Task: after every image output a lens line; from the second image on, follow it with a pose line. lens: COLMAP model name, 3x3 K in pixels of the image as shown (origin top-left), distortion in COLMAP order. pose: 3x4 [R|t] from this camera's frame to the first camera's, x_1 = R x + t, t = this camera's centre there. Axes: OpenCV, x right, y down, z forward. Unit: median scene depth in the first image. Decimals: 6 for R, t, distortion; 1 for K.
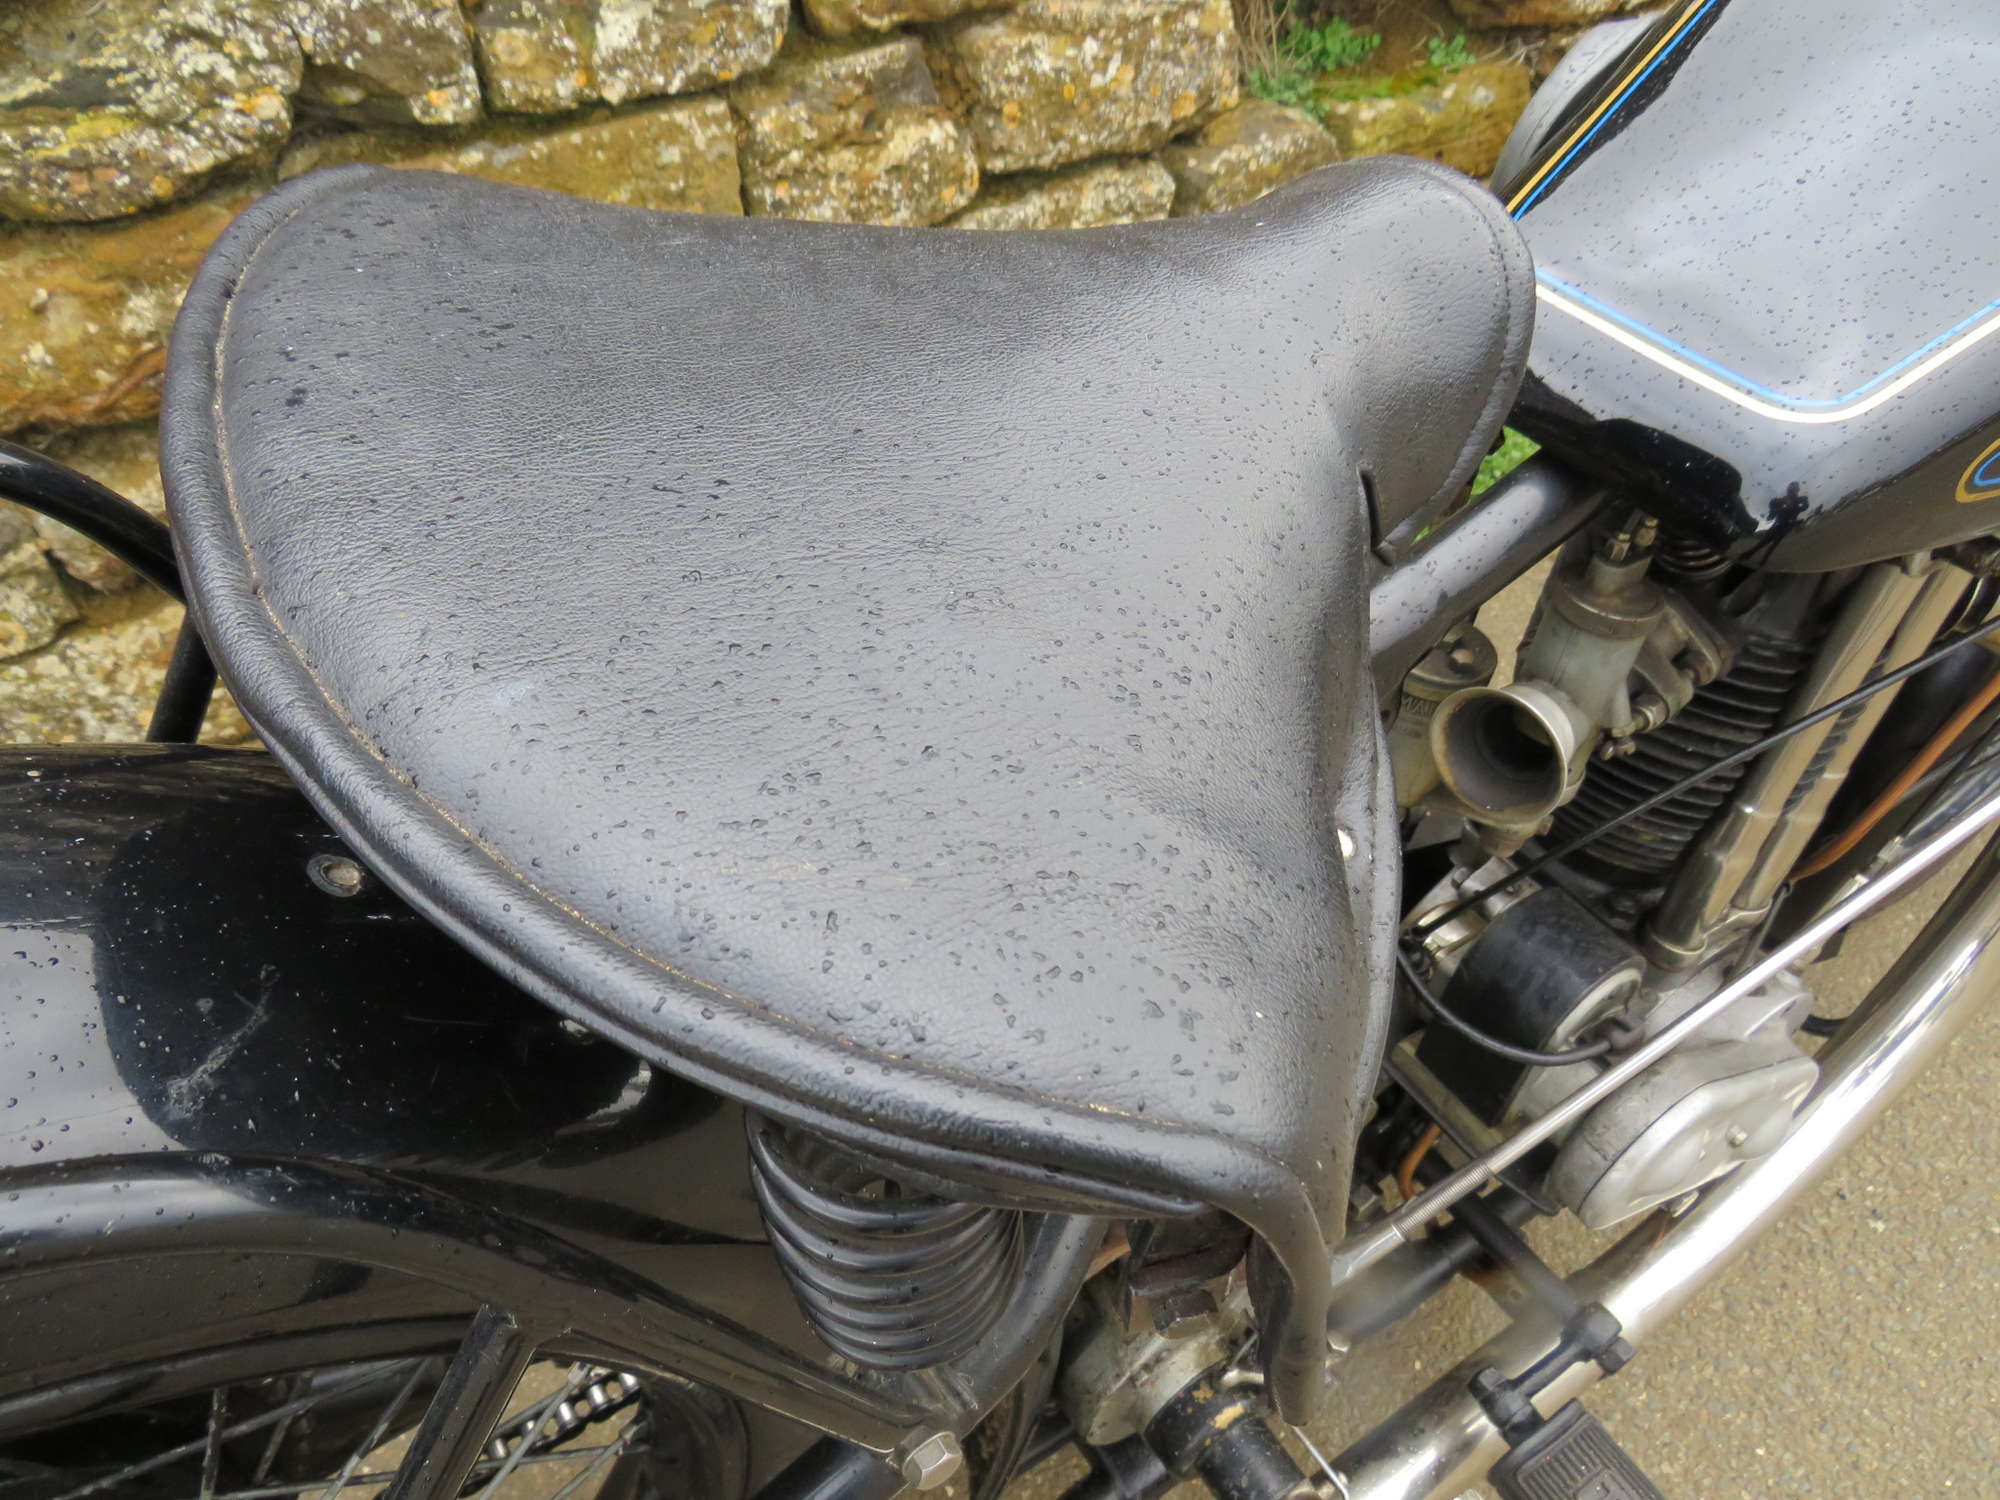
lens RADIAL K [[1387.8, 0, 995.4], [0, 1387.8, 749.7], [0, 0, 1]] dist [-0.028636, -0.001611]
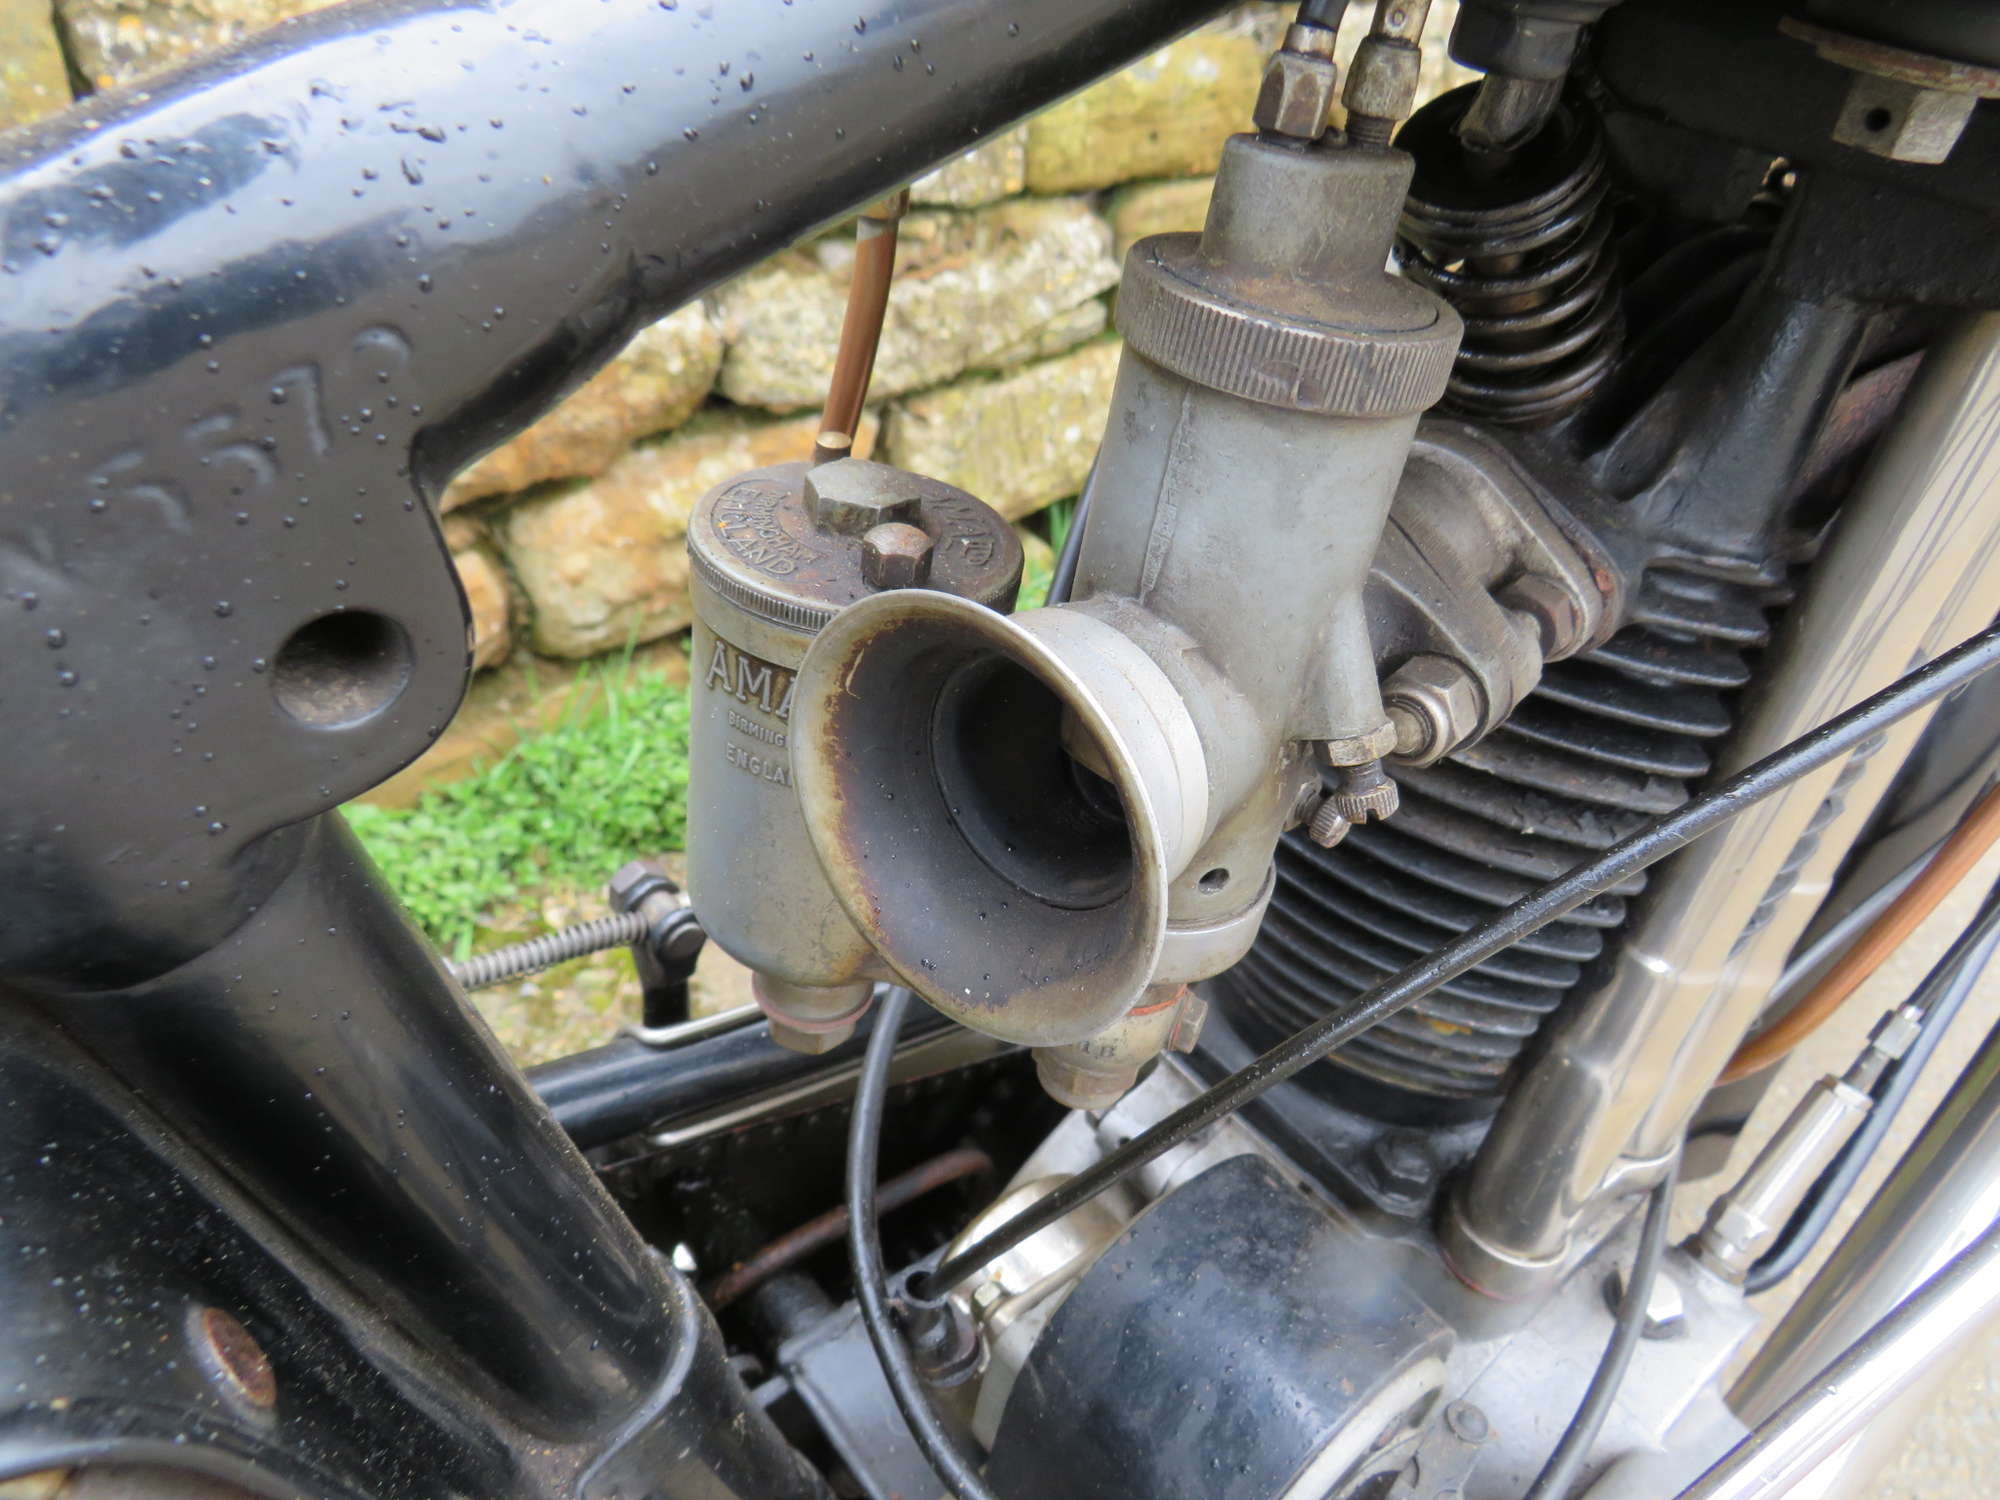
lens RADIAL K [[1391.9, 0, 989.6], [0, 1391.9, 756.4], [0, 0, 1]] dist [-0.027253, 0.001237]
pose [[0.991288, -0.005331, 0.131602, 0.176829], [0.018789, 0.994685, -0.101239, 0.011138], [-0.130363, 0.102829, 0.986119, 0.374174]]
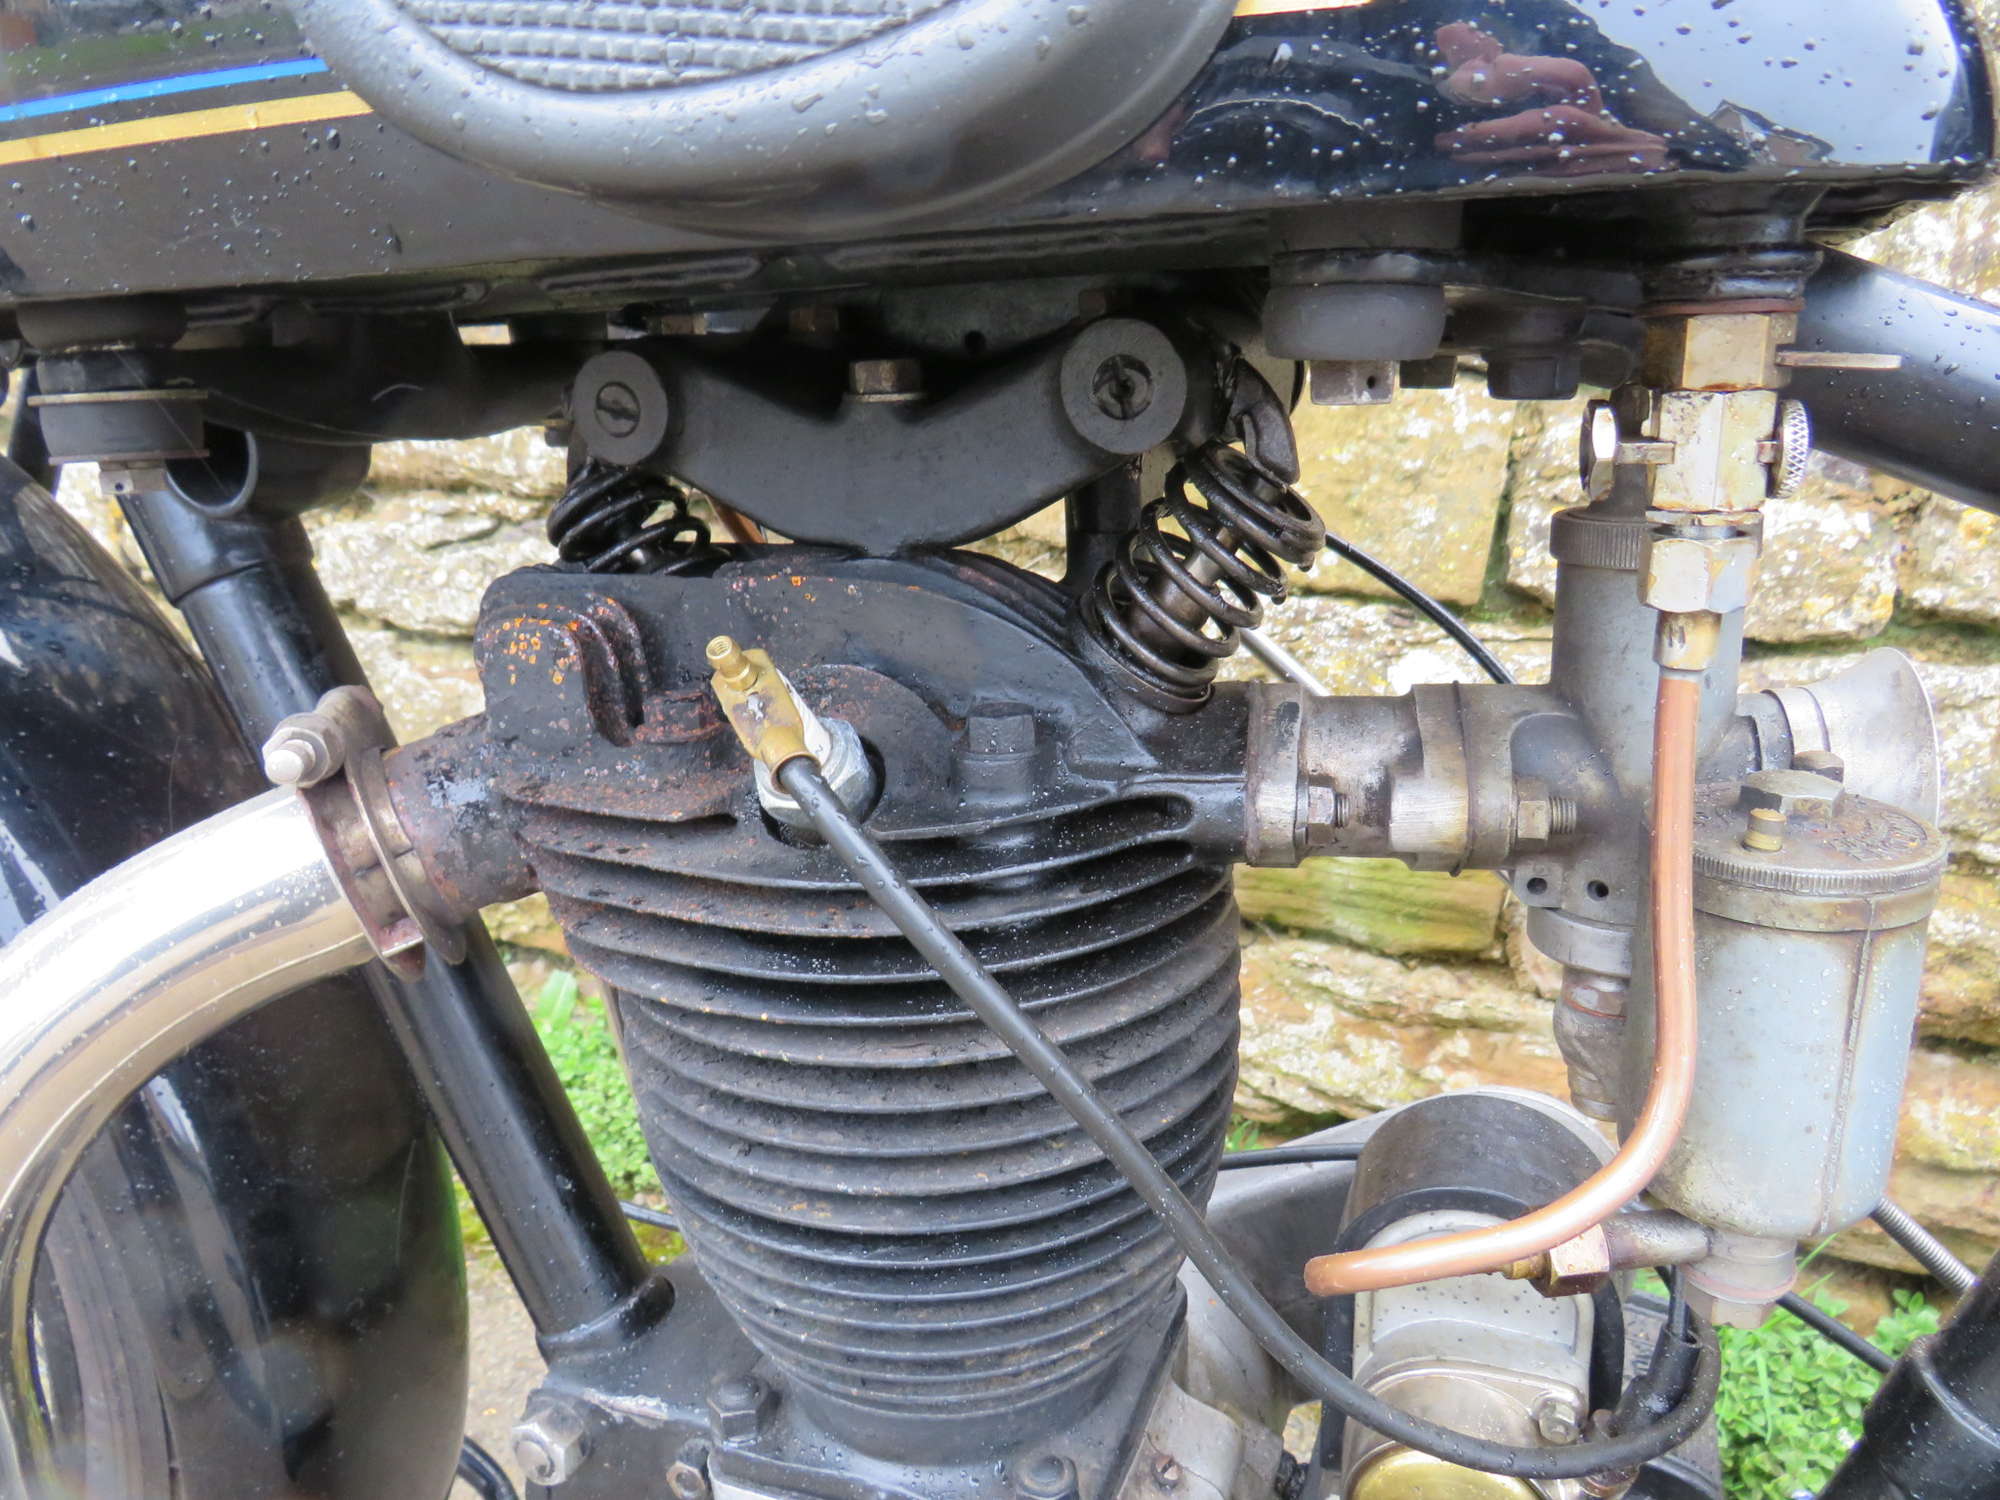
lens RADIAL K [[1410.0, 0, 999.2], [0, 1410.0, 752.5], [0, 0, 1]] dist [-0.039753, 0.028223]
pose [[0.568238, 0.317087, -0.759316, 0.323750], [-0.587491, 0.802448, -0.104553, -0.045099], [0.576159, 0.505503, 0.642267, 0.430305]]
